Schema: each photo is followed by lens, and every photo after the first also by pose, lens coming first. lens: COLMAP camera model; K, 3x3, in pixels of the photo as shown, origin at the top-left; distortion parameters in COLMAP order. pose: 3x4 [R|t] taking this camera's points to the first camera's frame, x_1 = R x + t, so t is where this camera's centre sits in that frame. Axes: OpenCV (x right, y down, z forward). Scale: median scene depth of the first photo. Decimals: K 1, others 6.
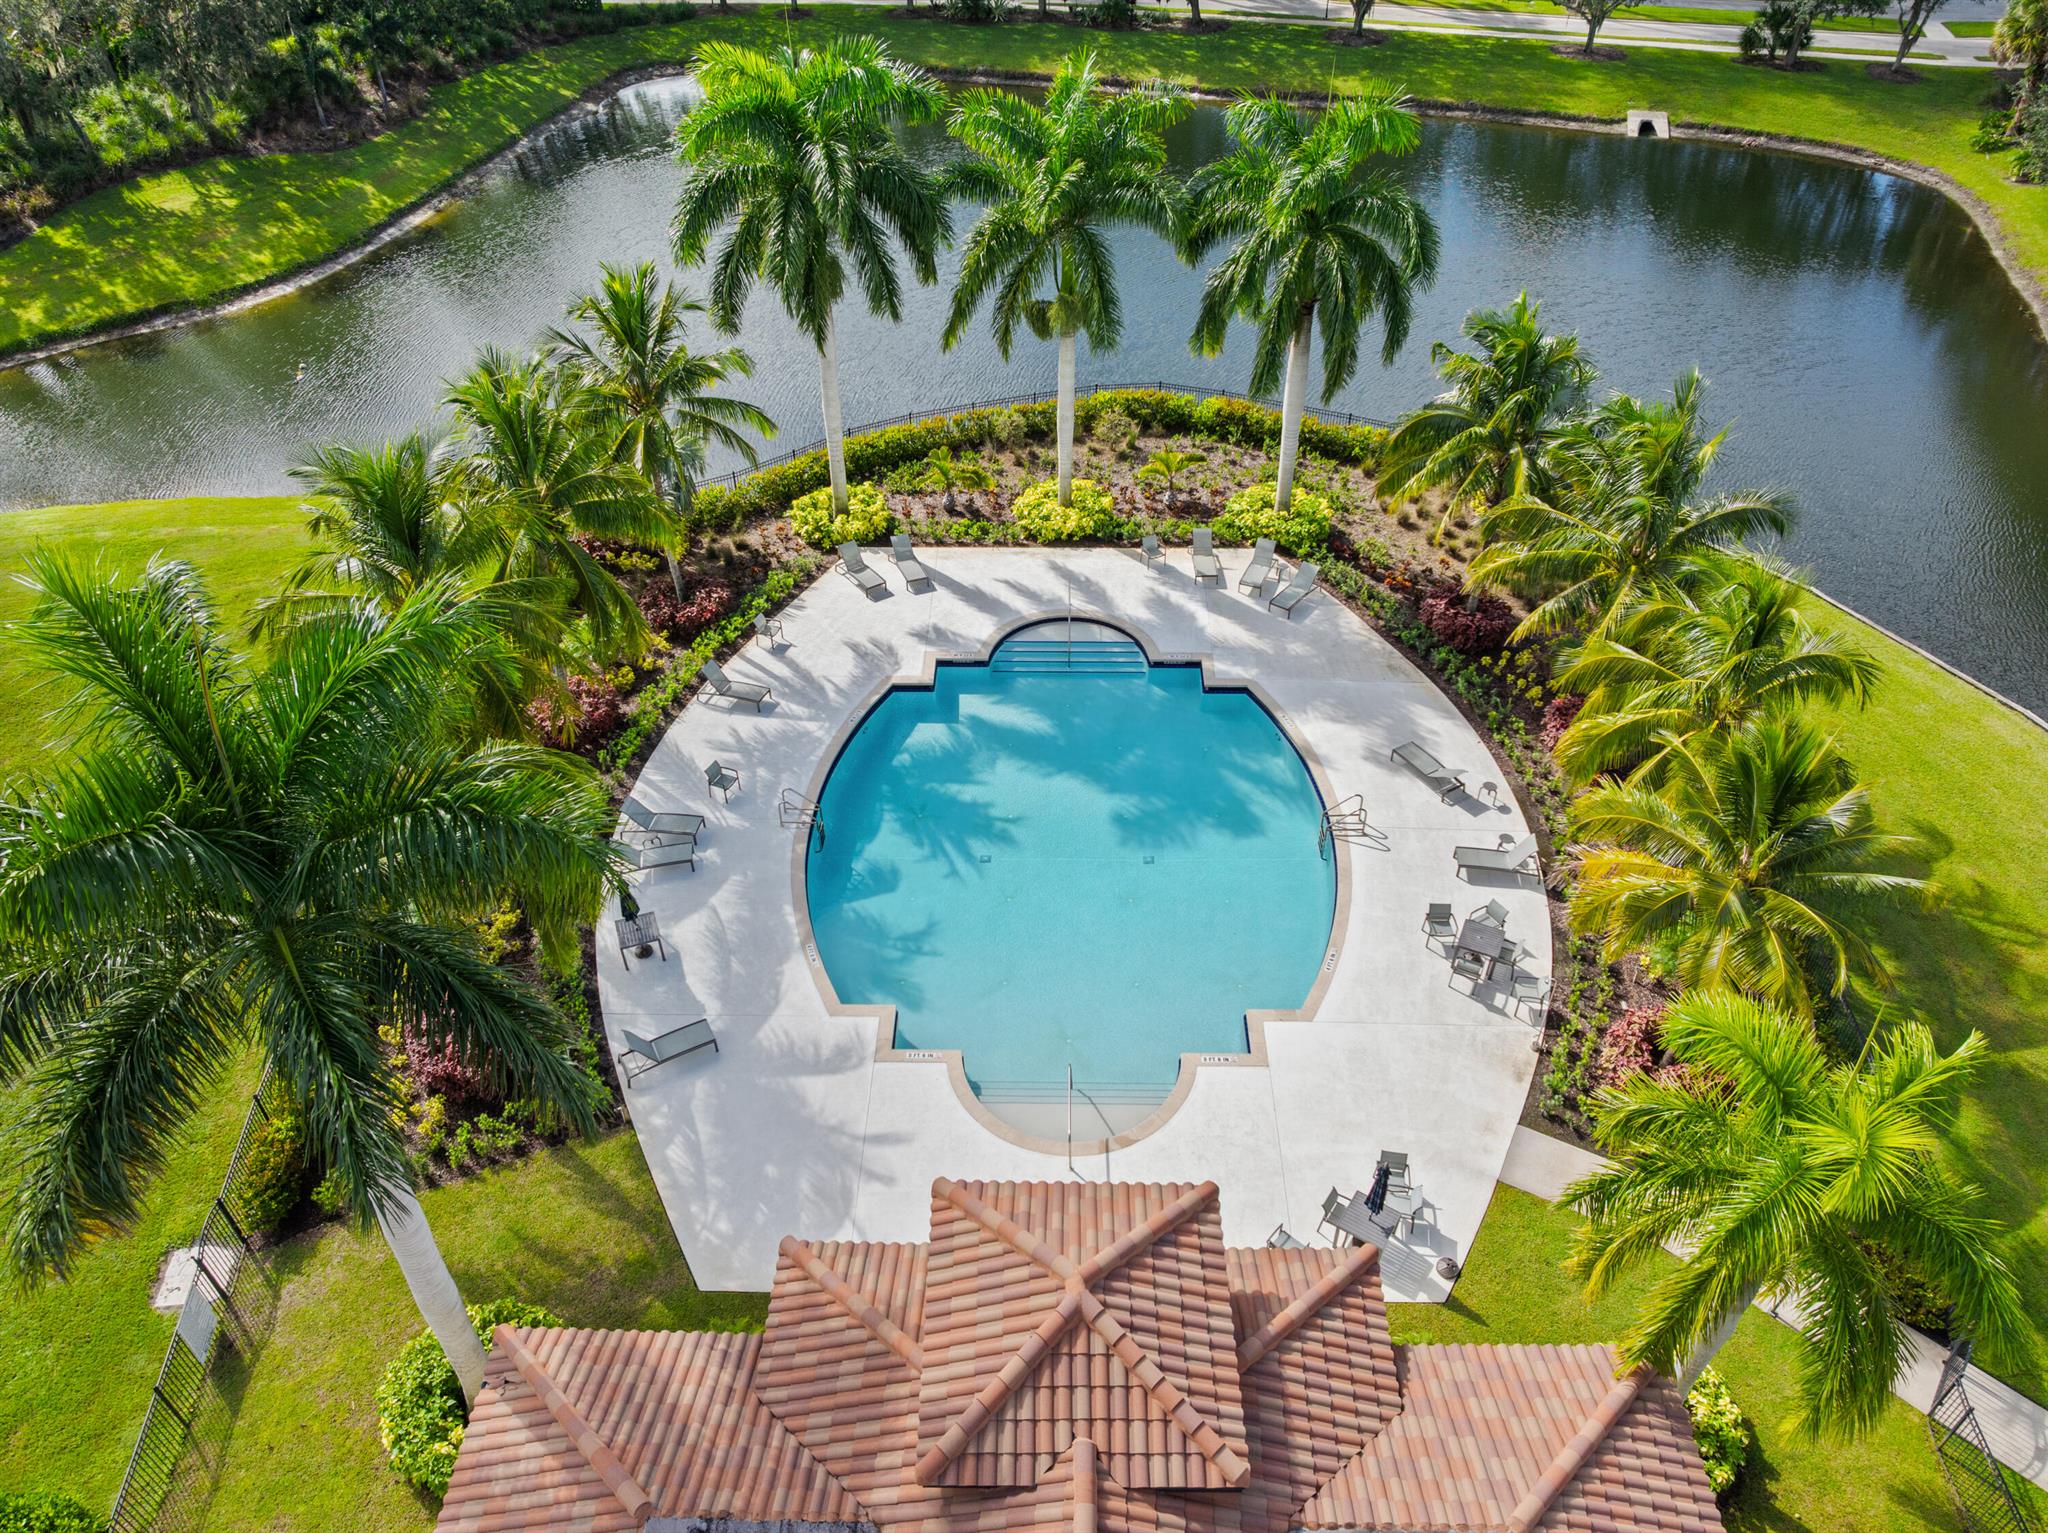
lens RADIAL K [[1412.5, 0, 1015.4], [0, 1412.5, 770.2], [0, 0, 1]] dist [-0.036243, 0.006750]
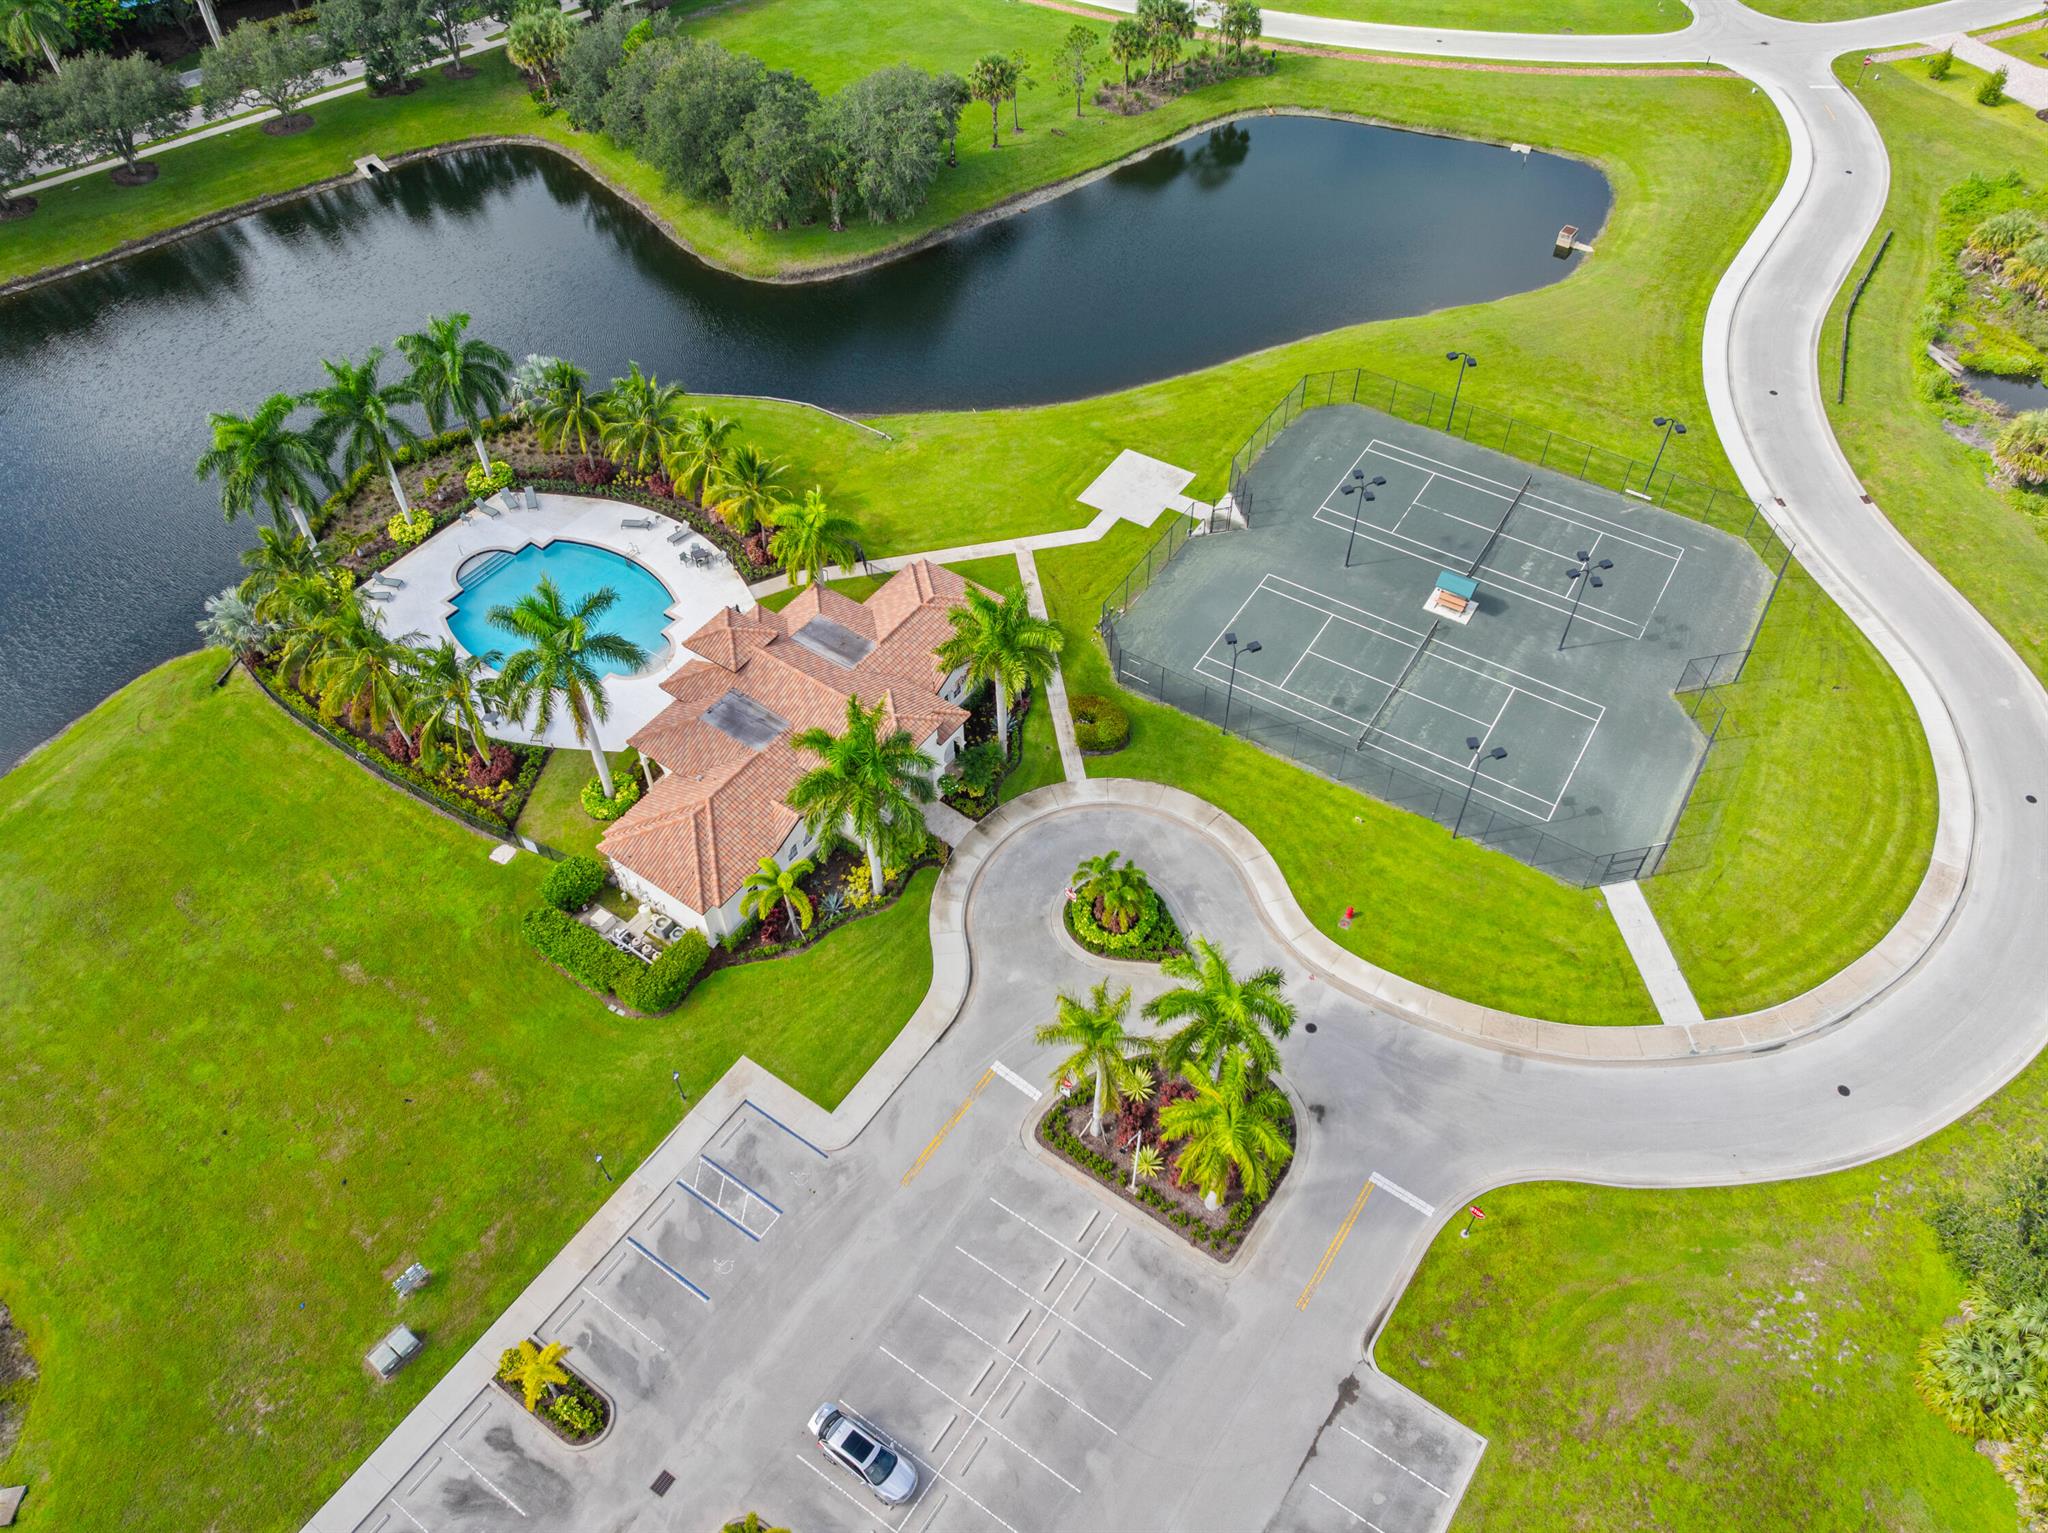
lens RADIAL K [[1417.3, 0, 1024.0], [0, 1417.3, 766.5], [0, 0, 1]] dist [-0.039213, -0.005096]
pose [[0.546386, -0.622398, 0.560432, -0.931509], [0.528329, 0.775346, 0.345986, -0.152807], [-0.649869, 0.107050, 0.752469, -1.254875]]
